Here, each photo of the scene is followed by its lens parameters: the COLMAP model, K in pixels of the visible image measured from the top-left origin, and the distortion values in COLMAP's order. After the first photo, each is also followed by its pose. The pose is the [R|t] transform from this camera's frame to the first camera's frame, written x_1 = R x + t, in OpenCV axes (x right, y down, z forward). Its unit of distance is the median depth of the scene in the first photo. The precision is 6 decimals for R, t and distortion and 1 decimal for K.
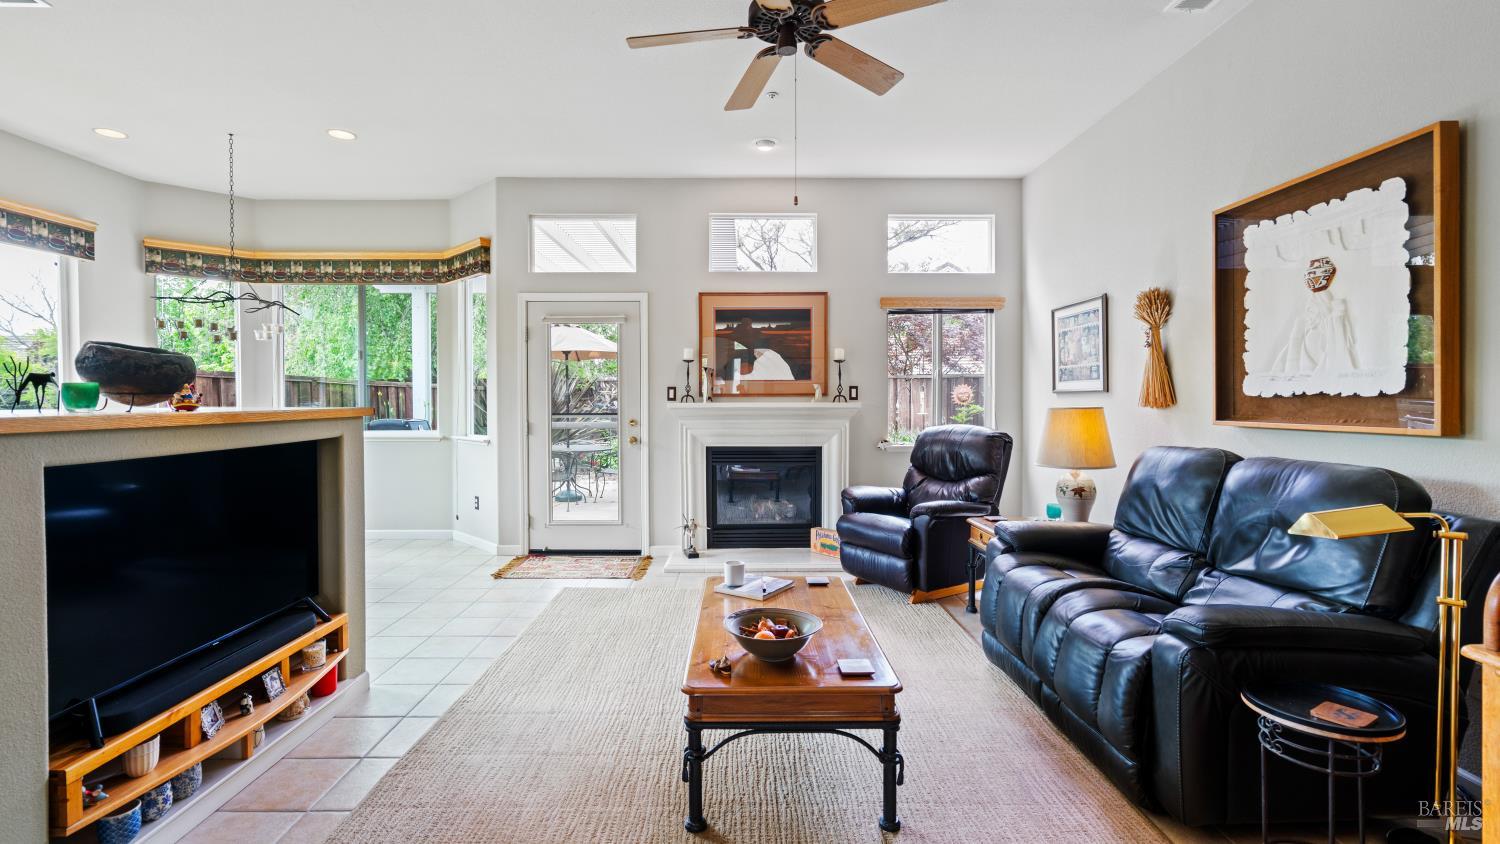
lens RADIAL K [[679.5, 0, 746.9], [0, 679.5, 415.7], [0, 0, 1]] dist [-0.004108, 0.001763]
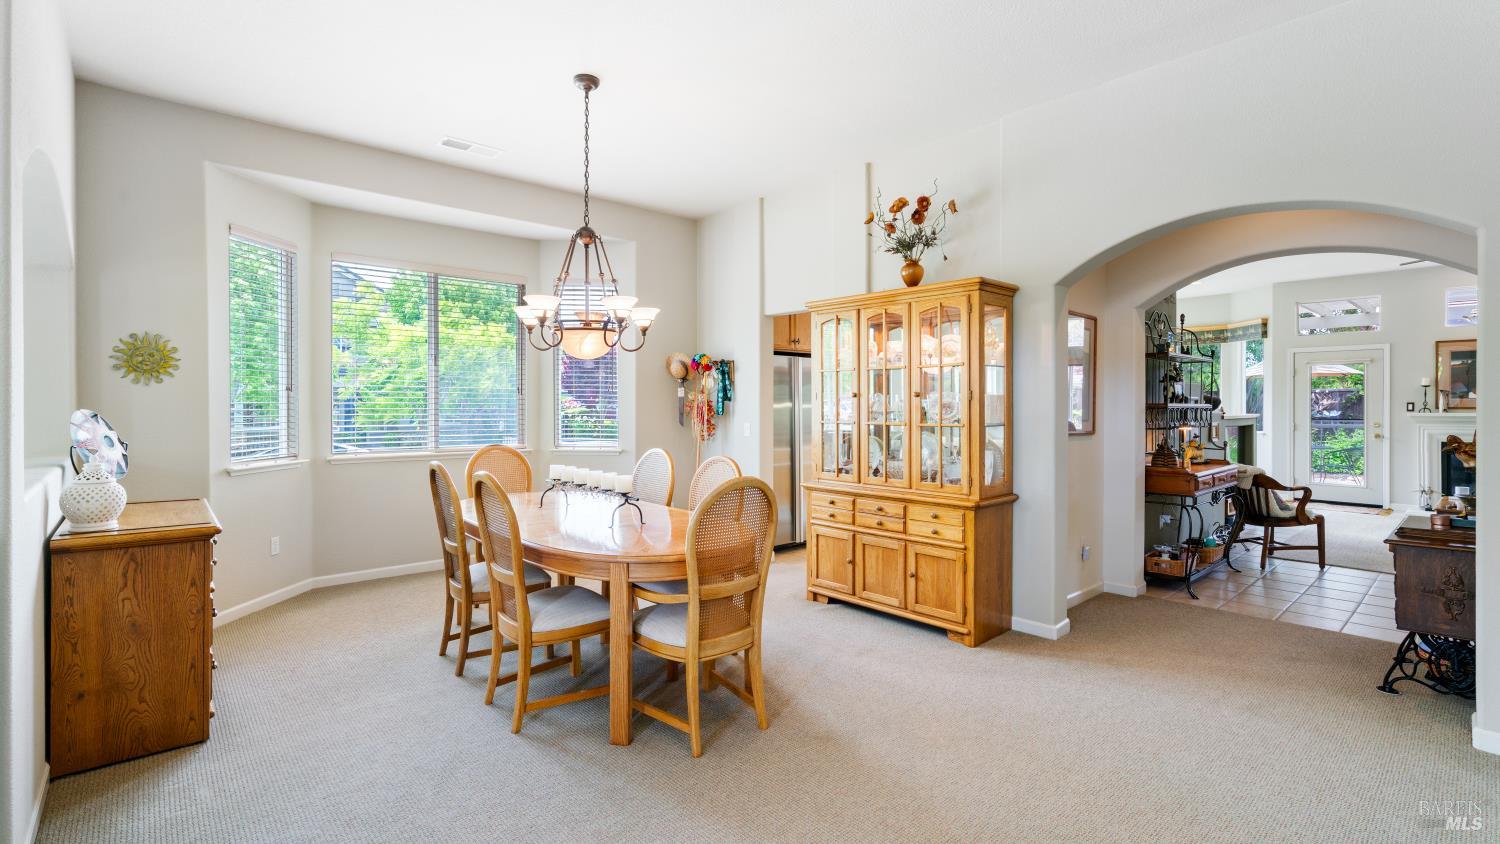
lens RADIAL K [[679.5, 0, 757.6], [0, 679.5, 411.4], [0, 0, 1]] dist [-0.004108, 0.001763]
pose [[0.670007, 0.006599, -0.742326, 0.040858], [-0.009855, 0.999951, -0.000005, -0.007226], [0.742290, 0.007319, 0.670039, -1.161892]]
